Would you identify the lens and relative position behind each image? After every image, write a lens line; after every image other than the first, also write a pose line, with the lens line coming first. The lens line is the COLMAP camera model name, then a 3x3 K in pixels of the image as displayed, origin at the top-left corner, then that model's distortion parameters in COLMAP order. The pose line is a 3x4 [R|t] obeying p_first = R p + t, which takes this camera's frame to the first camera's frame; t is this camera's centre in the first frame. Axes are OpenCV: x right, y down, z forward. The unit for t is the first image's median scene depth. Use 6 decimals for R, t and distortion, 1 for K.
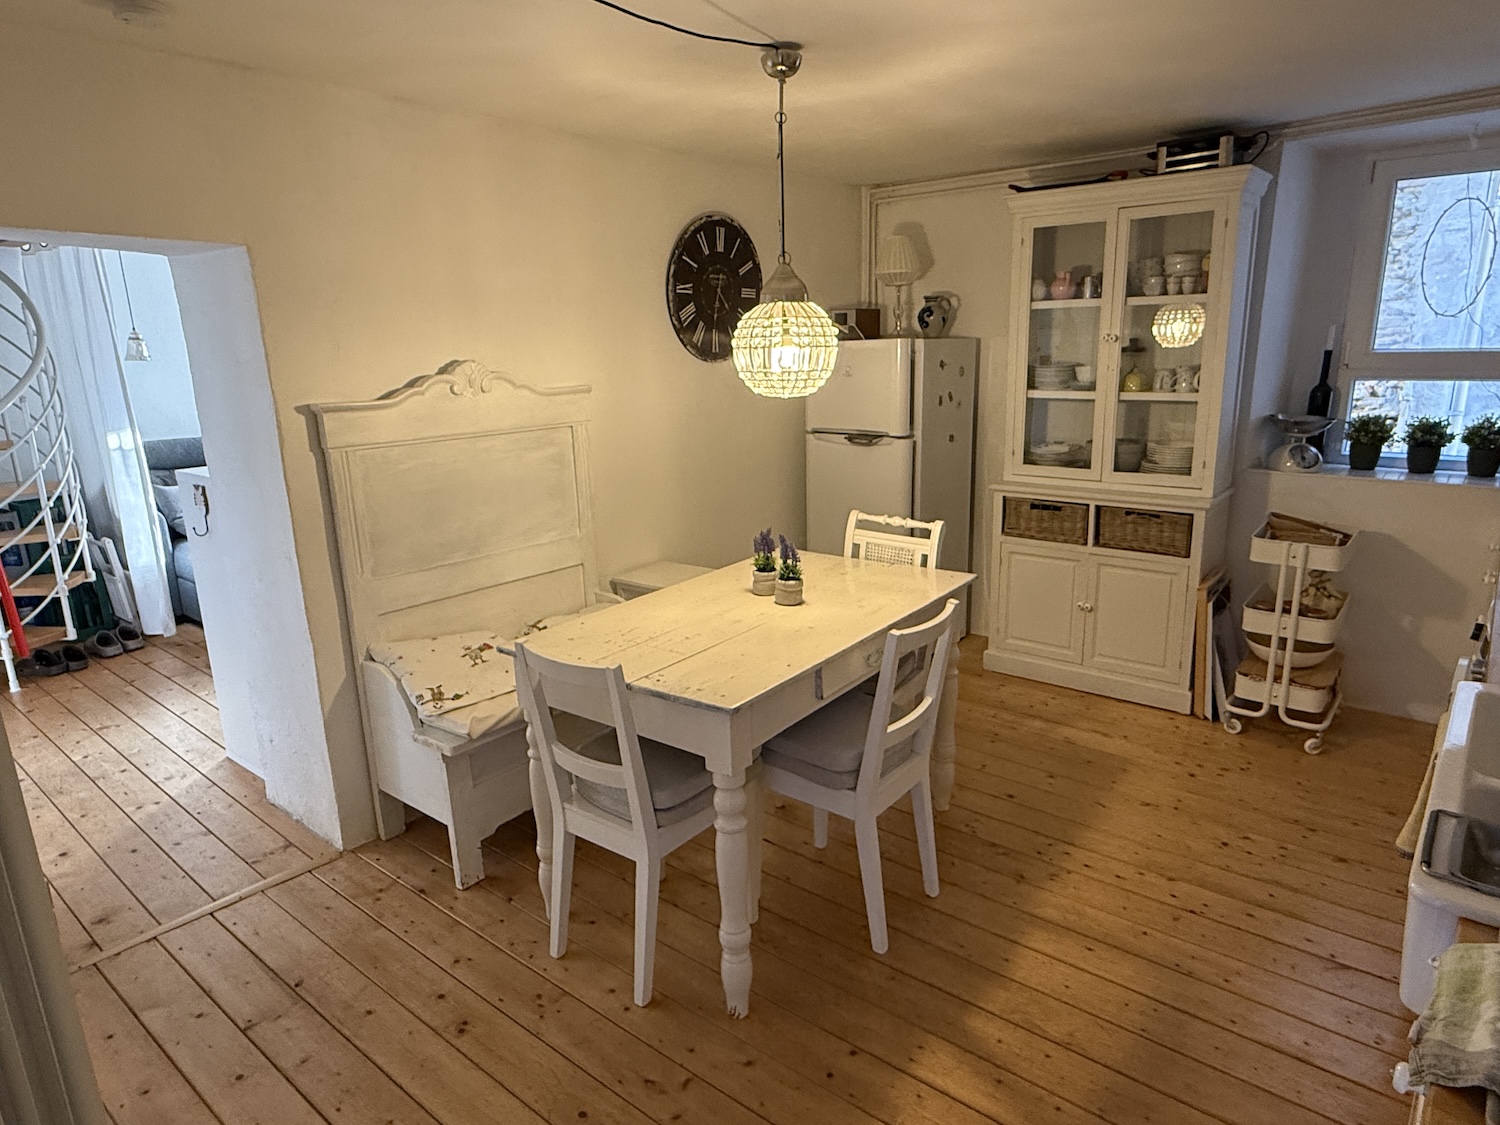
lens RADIAL K [[905.4, 0, 750.0], [0, 905.4, 566.0], [0, 0, 1]] dist [-0.000656, -0.000808]
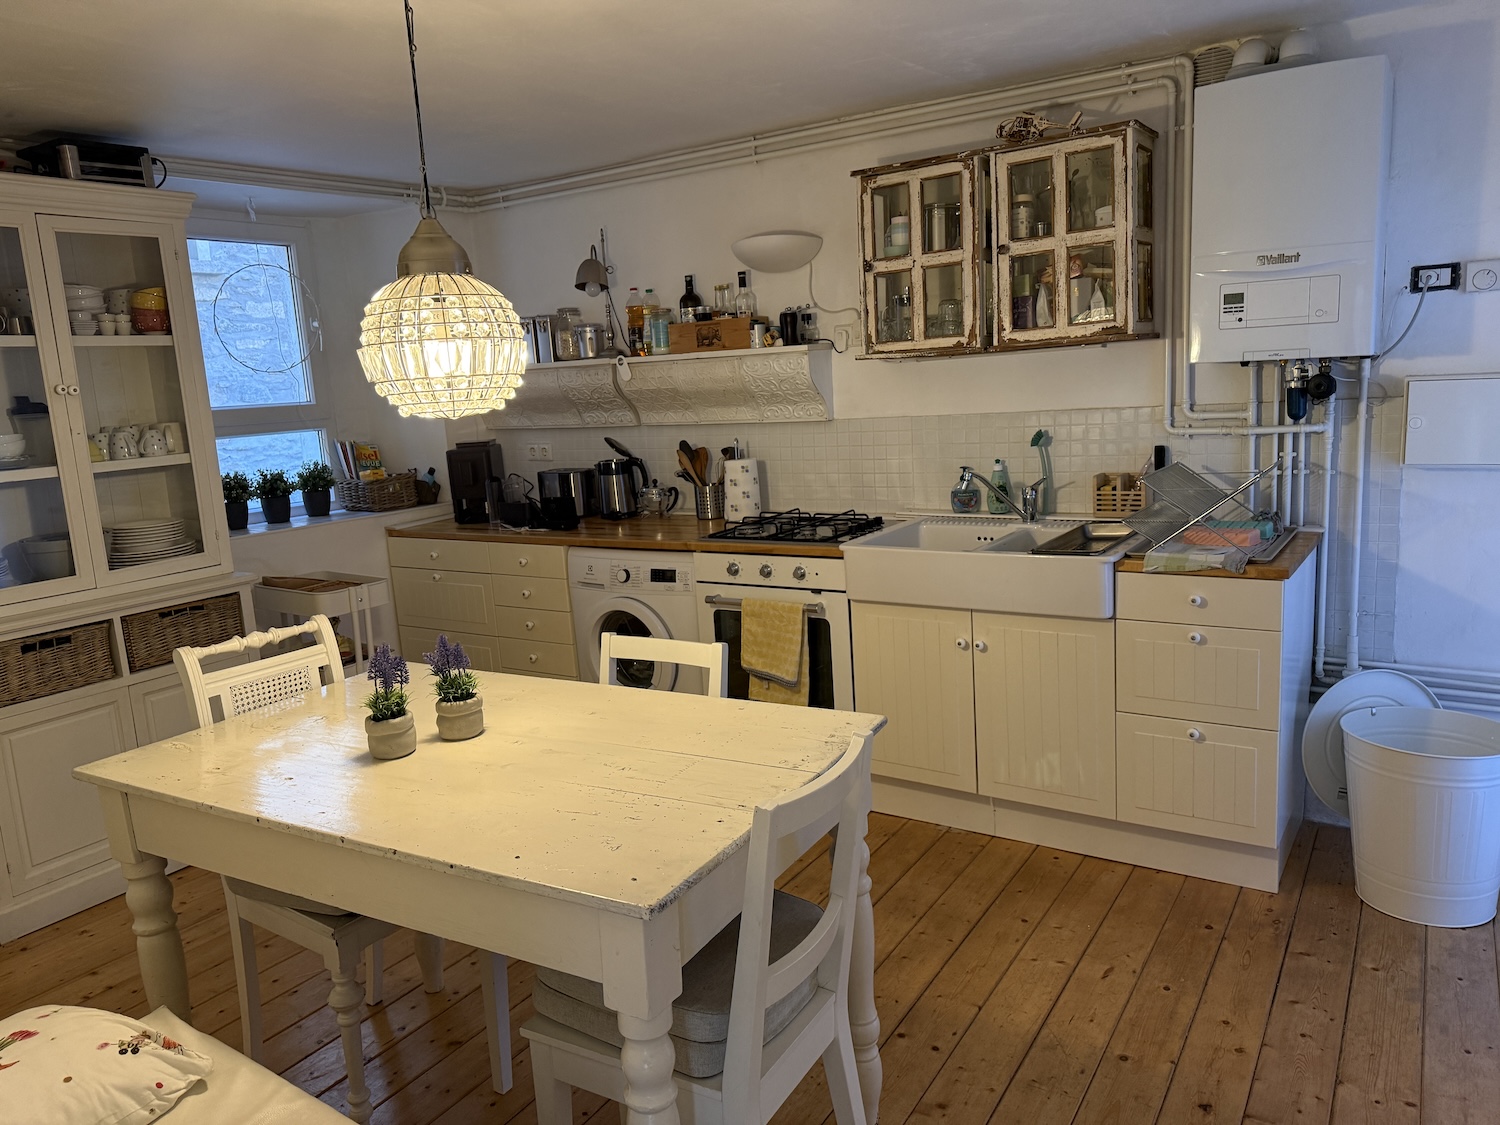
lens RADIAL K [[1060.6, 0, 749.9], [0, 1060.6, 557.5], [0, 0, 1]] dist [0.001668, 0.001503]
pose [[-0.124970, -0.134304, 0.983028, -0.521389], [0.305406, 0.937480, 0.166907, -0.104406], [-0.943986, 0.321081, -0.076140, 0.607022]]
